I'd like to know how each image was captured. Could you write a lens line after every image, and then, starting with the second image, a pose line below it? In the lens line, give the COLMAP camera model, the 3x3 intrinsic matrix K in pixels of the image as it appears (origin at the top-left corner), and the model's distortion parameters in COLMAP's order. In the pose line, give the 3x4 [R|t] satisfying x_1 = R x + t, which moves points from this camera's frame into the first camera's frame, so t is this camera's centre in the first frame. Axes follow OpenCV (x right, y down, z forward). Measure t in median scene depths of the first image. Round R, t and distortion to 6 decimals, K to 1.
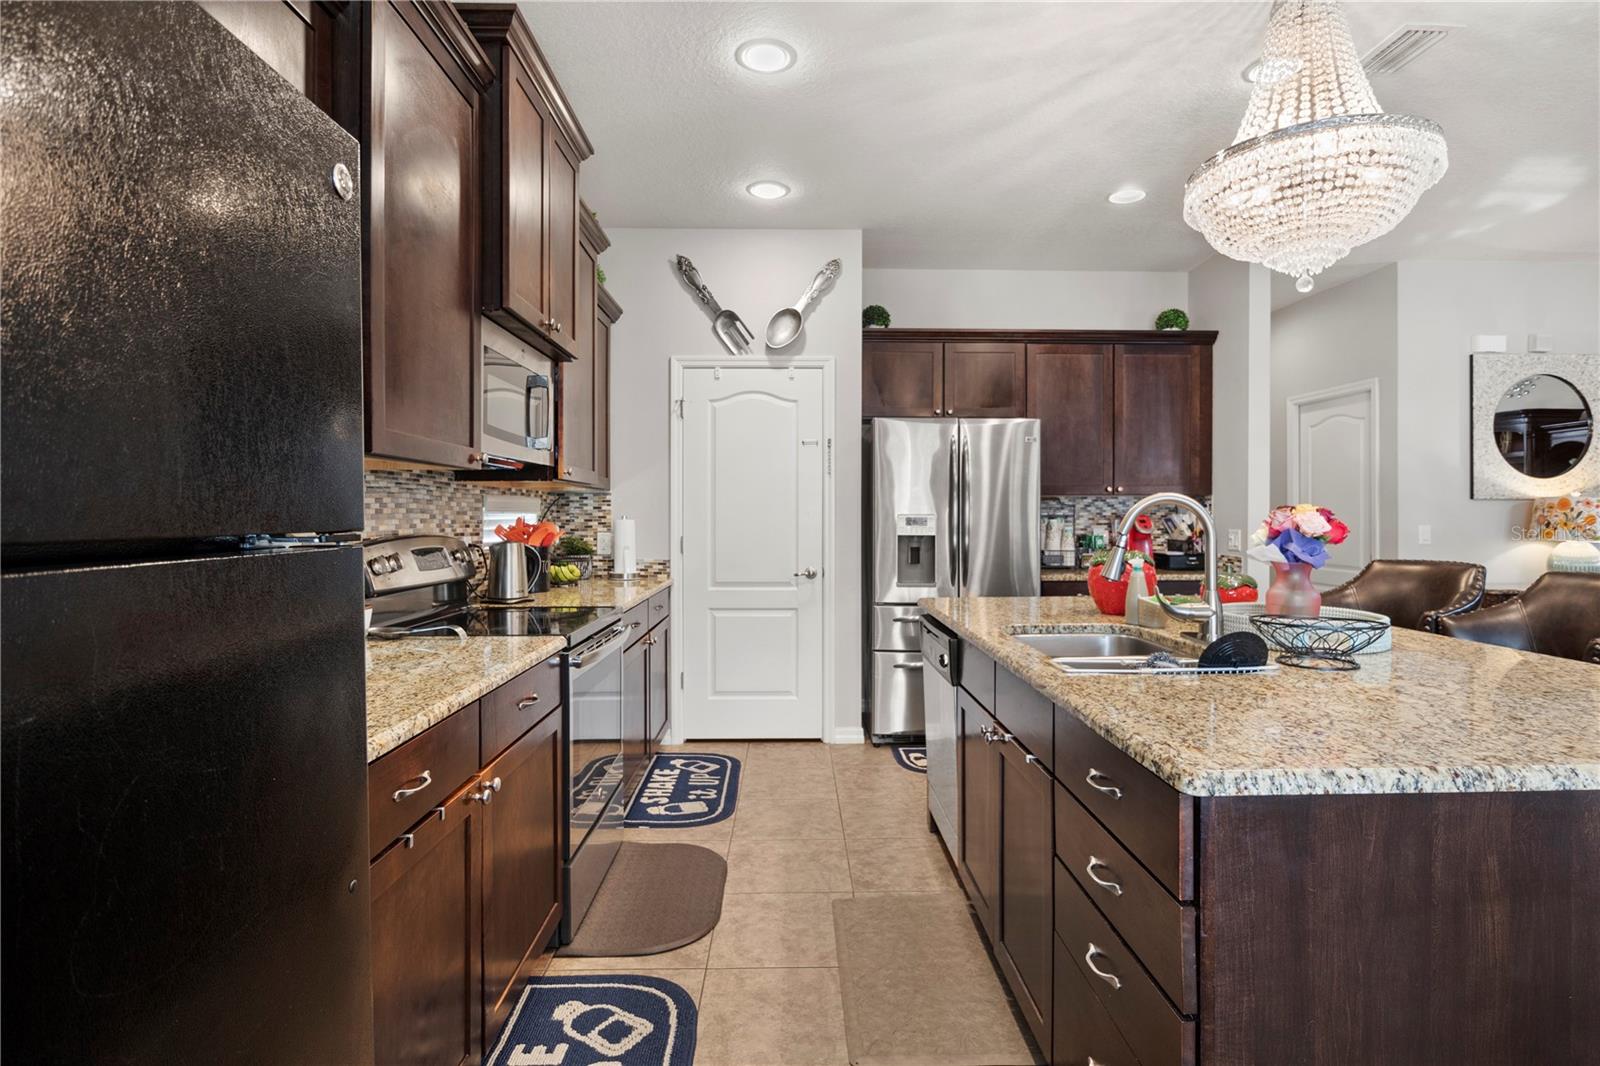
lens RADIAL K [[805.8, 0, 806.0], [0, 805.8, 516.3], [0, 0, 1]] dist [-0.008554, 0.002468]
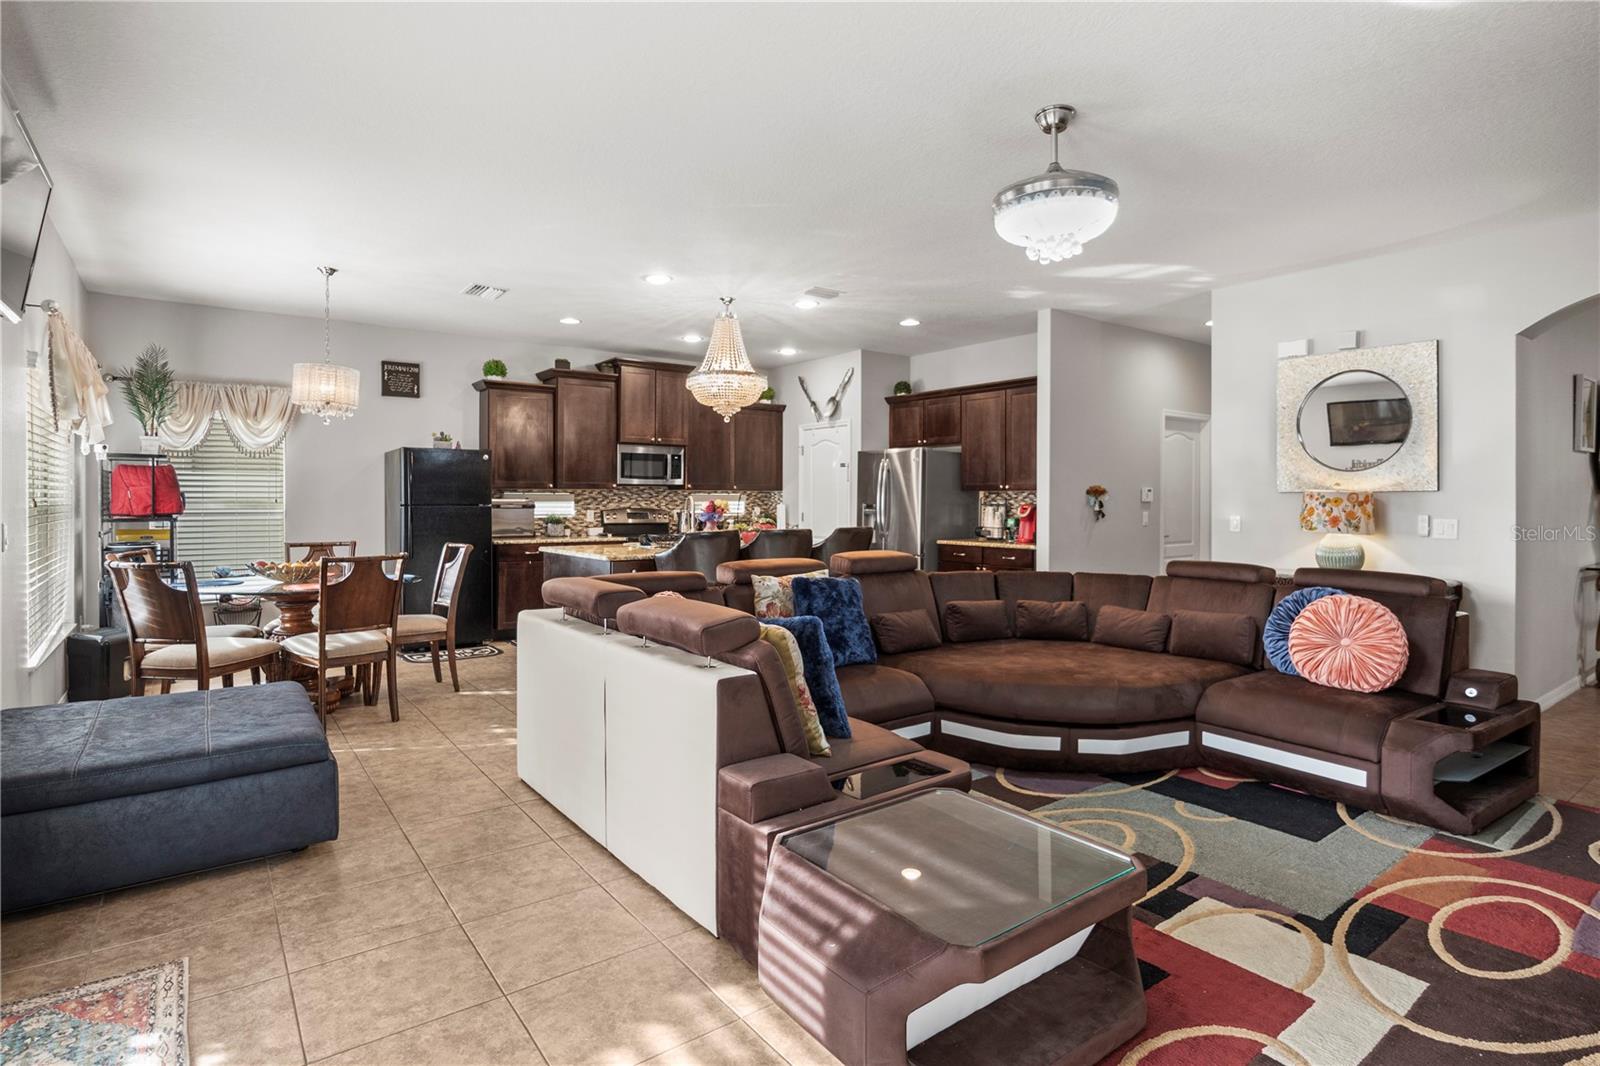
lens RADIAL K [[805.8, 0, 793.9], [0, 805.8, 507.6], [0, 0, 1]] dist [-0.008554, 0.002468]
pose [[0.572182, 0.008768, -0.820080, 1.516247], [-0.006275, 0.999960, 0.006313, -0.001926], [0.820102, 0.001534, 0.572215, -0.189935]]
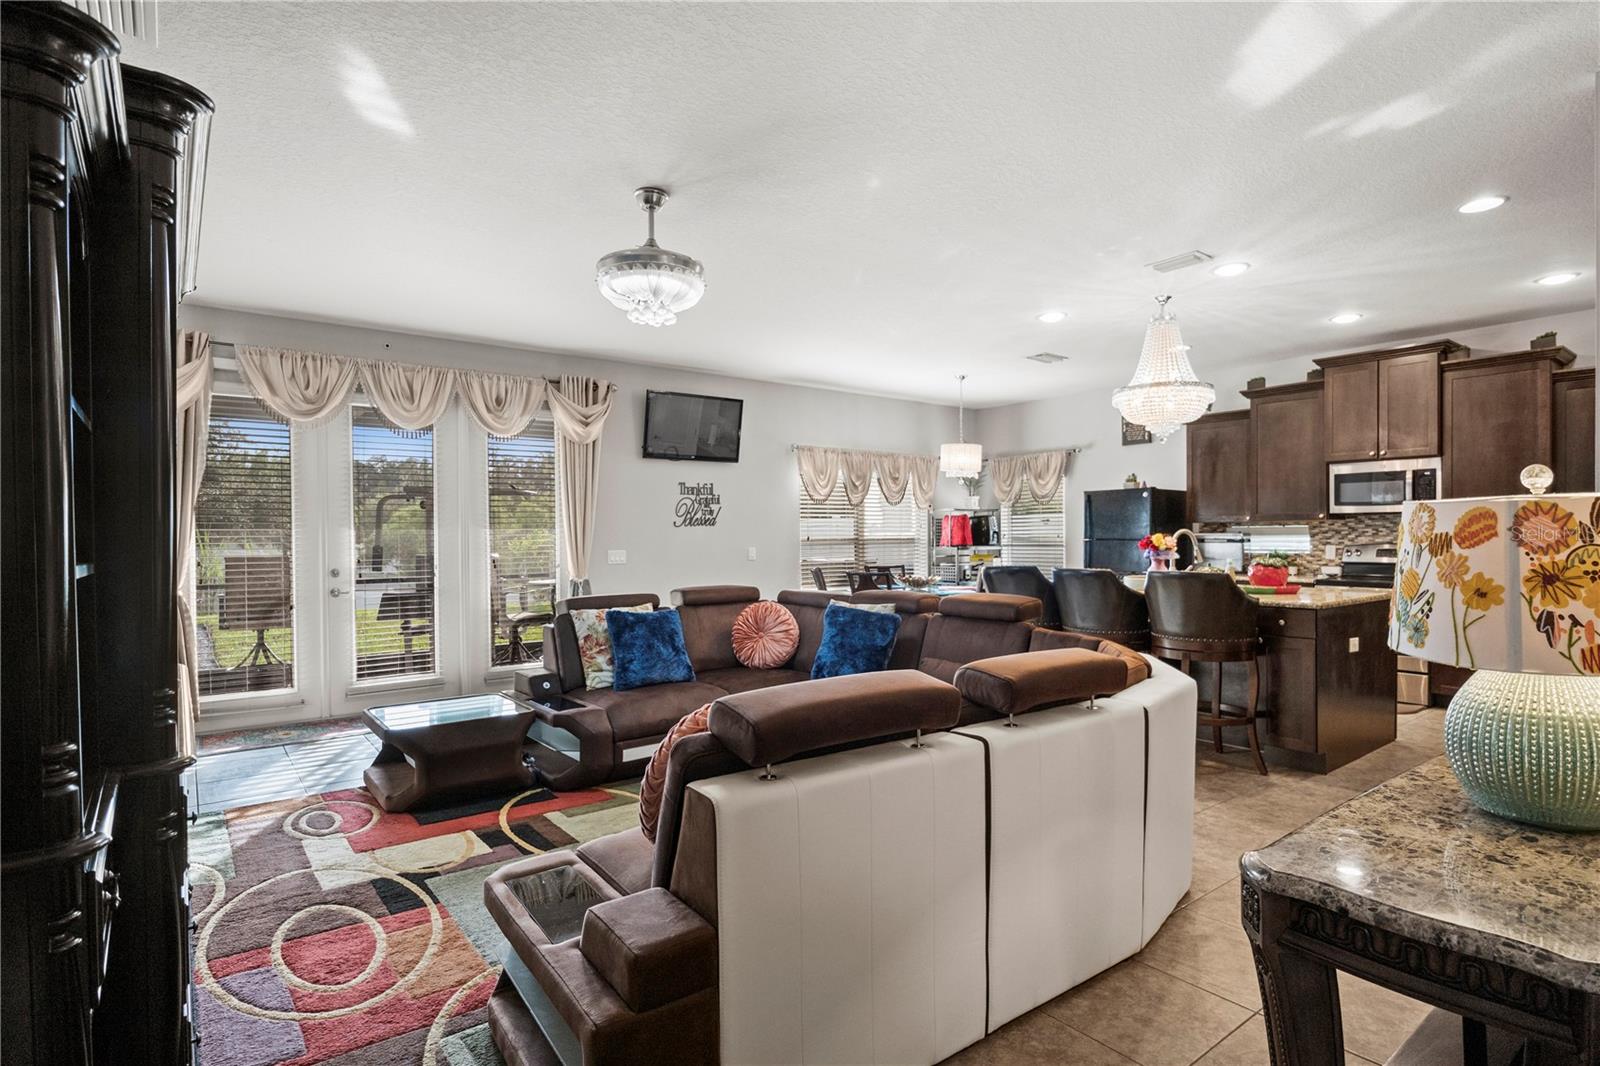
lens RADIAL K [[805.8, 0, 830.4], [0, 805.8, 537.3], [0, 0, 1]] dist [-0.008554, 0.002468]
pose [[-0.789533, 0.005466, -0.613683, 1.419899], [0.003379, 0.999984, 0.004558, -0.007428], [0.613698, 0.001525, -0.789539, 1.132297]]
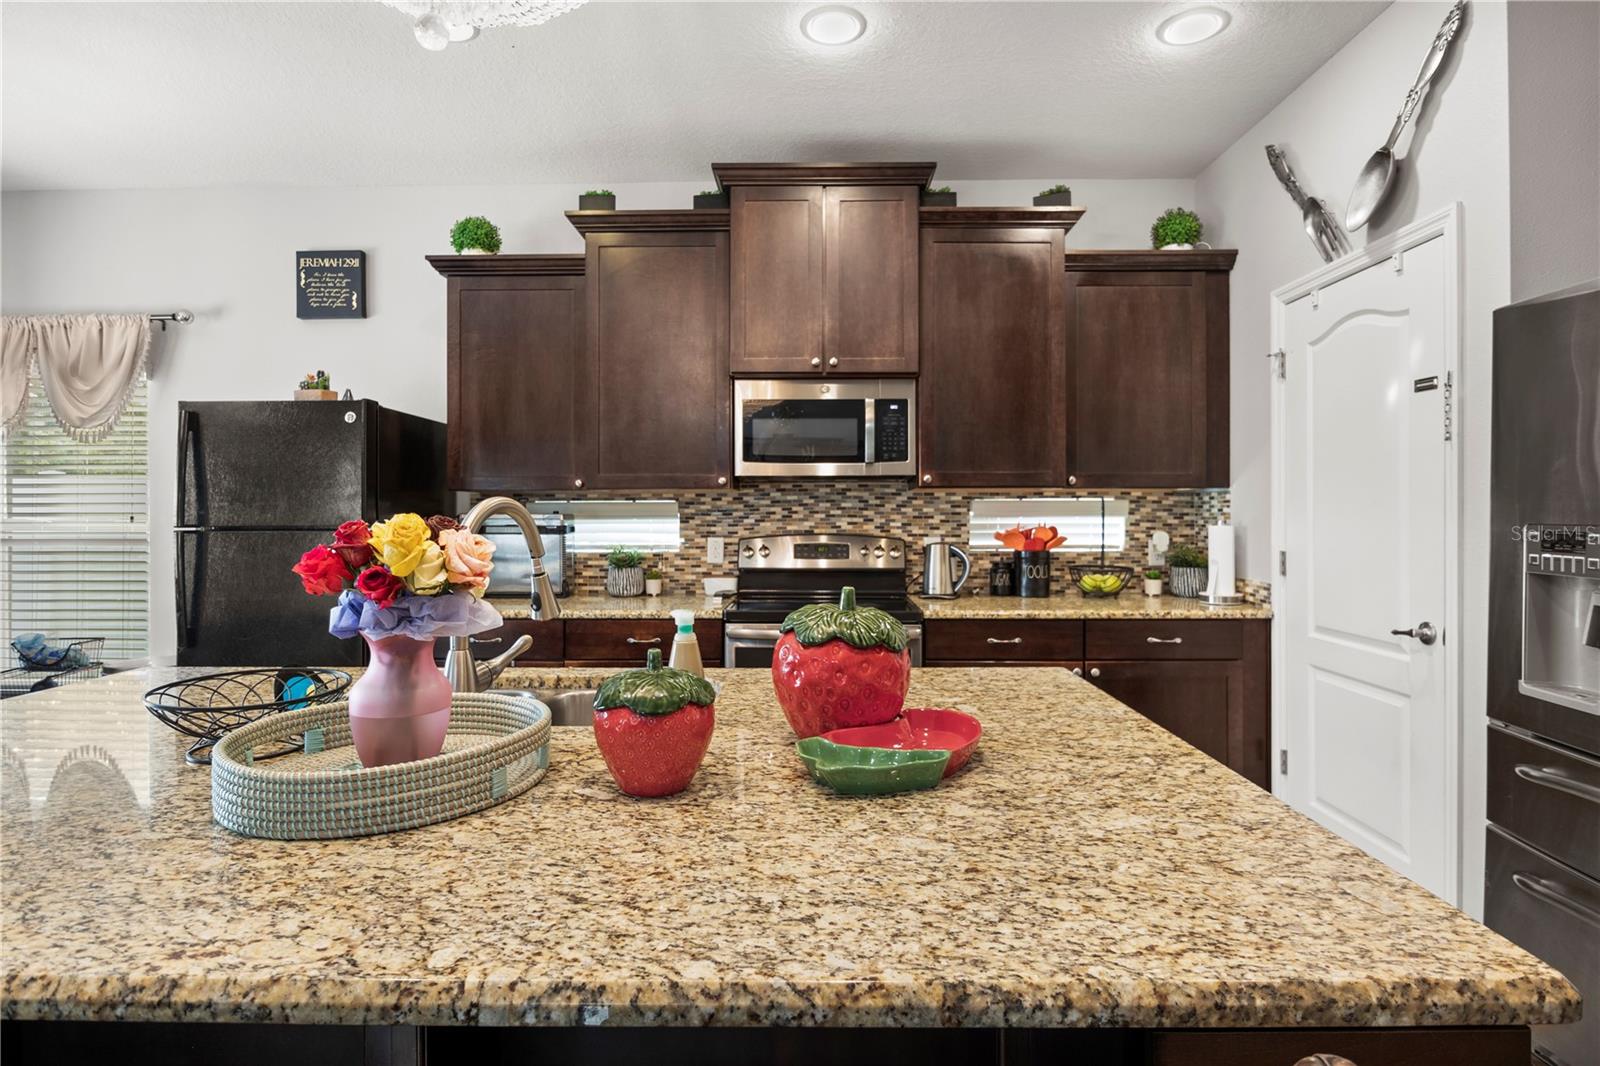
lens RADIAL K [[805.8, 0, 802.9], [0, 805.8, 517.1], [0, 0, 1]] dist [-0.008554, 0.002468]
pose [[-0.030928, 0.003906, -0.999514, 0.542276], [-0.001500, 0.999991, 0.003954, -0.006231], [0.999520, 0.001621, -0.030922, 0.615756]]
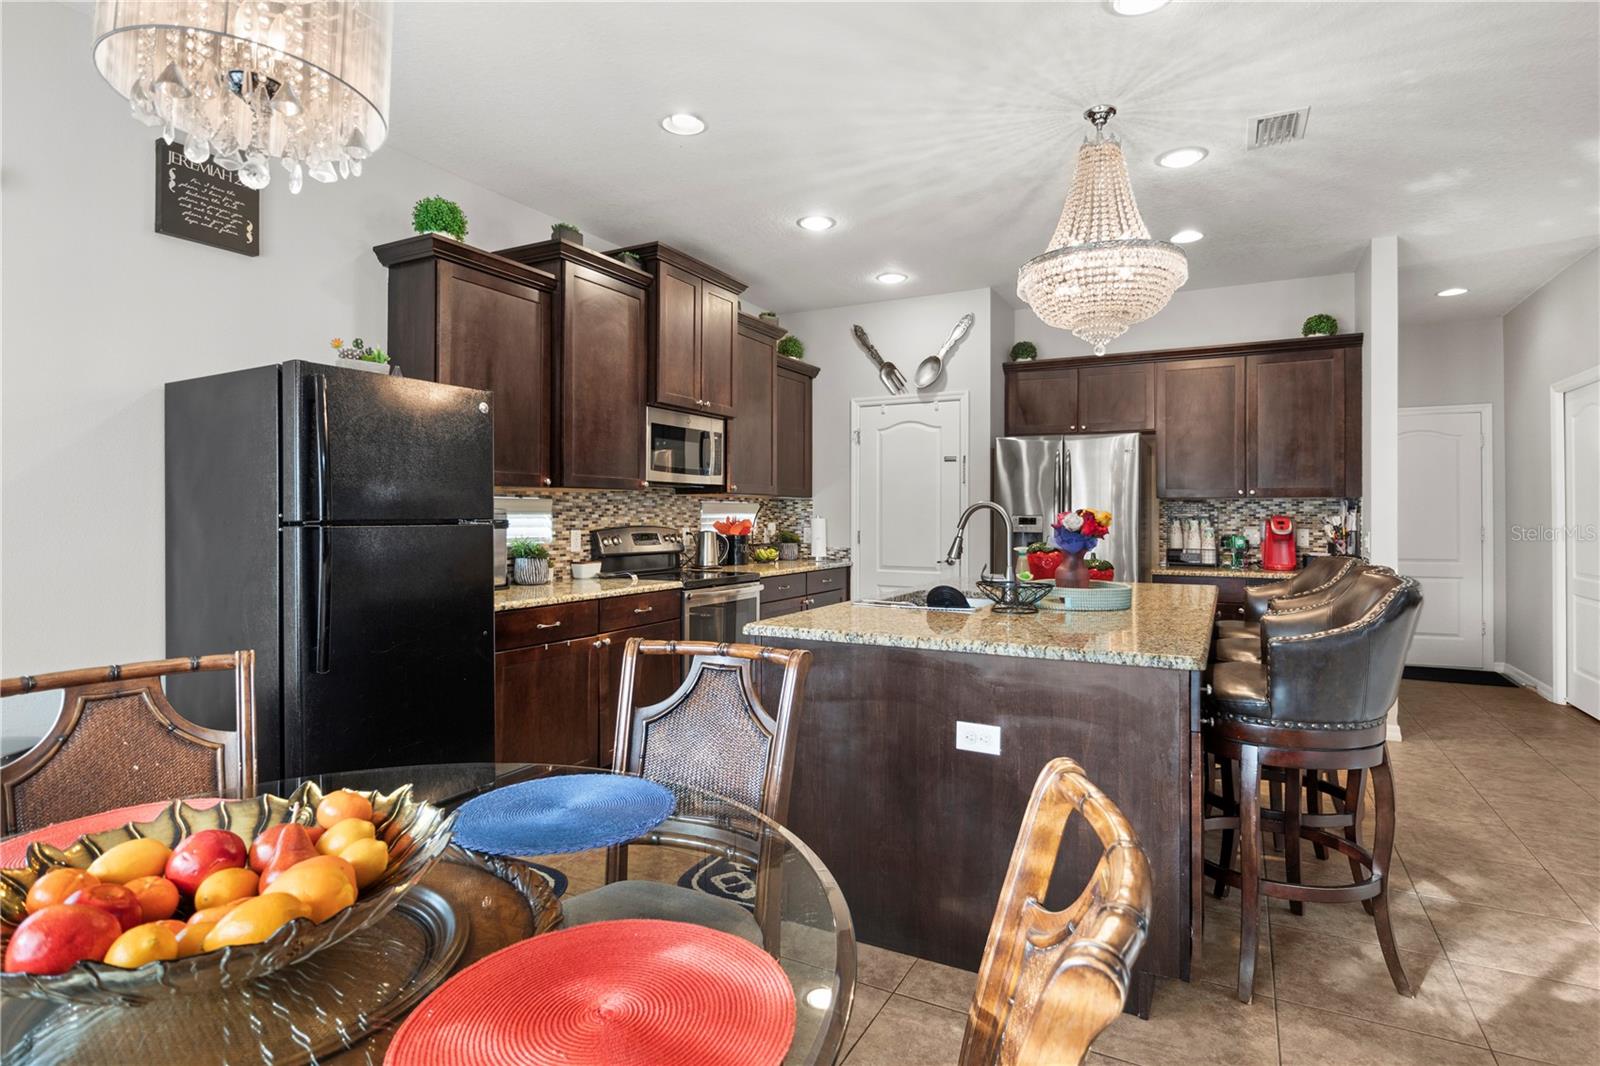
lens RADIAL K [[805.8, 0, 803.8], [0, 805.8, 518.4], [0, 0, 1]] dist [-0.008554, 0.002468]
pose [[0.873638, 0.004740, -0.486553, 0.428218], [-0.004013, 0.999989, 0.002536, 0.000565], [0.486560, -0.000263, 0.873647, -0.233538]]
